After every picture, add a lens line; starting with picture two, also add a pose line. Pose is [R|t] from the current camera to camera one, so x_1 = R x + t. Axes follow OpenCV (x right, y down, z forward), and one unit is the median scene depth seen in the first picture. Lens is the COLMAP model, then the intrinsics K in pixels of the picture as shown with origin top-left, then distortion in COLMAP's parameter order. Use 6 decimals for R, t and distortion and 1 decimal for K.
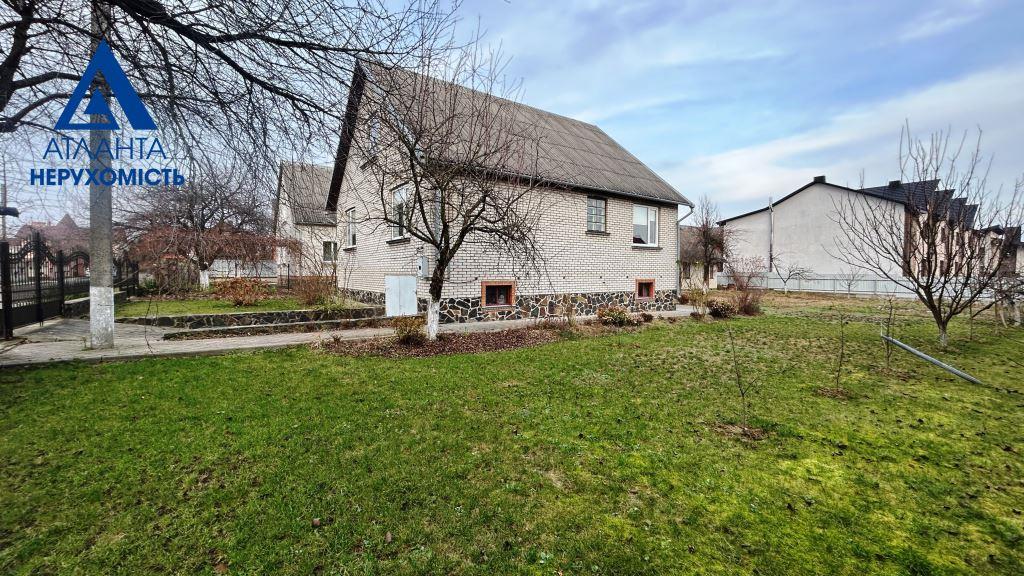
lens RADIAL K [[412.2, 0, 509.1], [0, 412.2, 285.6], [0, 0, 1]] dist [-0.001401, 0.000098]
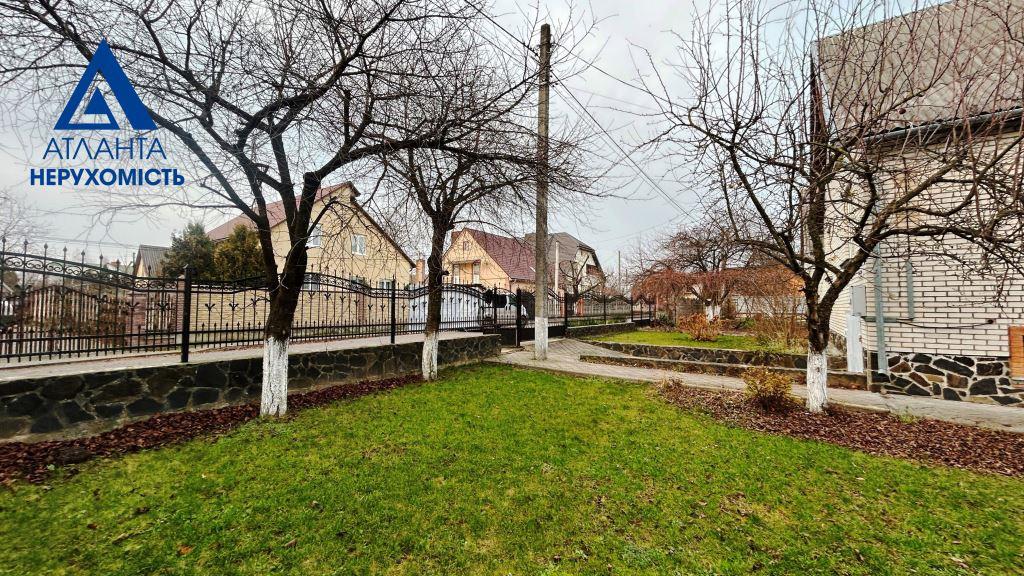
lens RADIAL K [[412.2, 0, 509.1], [0, 412.2, 285.6], [0, 0, 1]] dist [-0.001401, 0.000098]
pose [[0.344364, -0.047527, -0.937632, 0.213714], [-0.036473, 0.997287, -0.063946, -0.006799], [0.938127, 0.056219, 0.341696, 0.246119]]
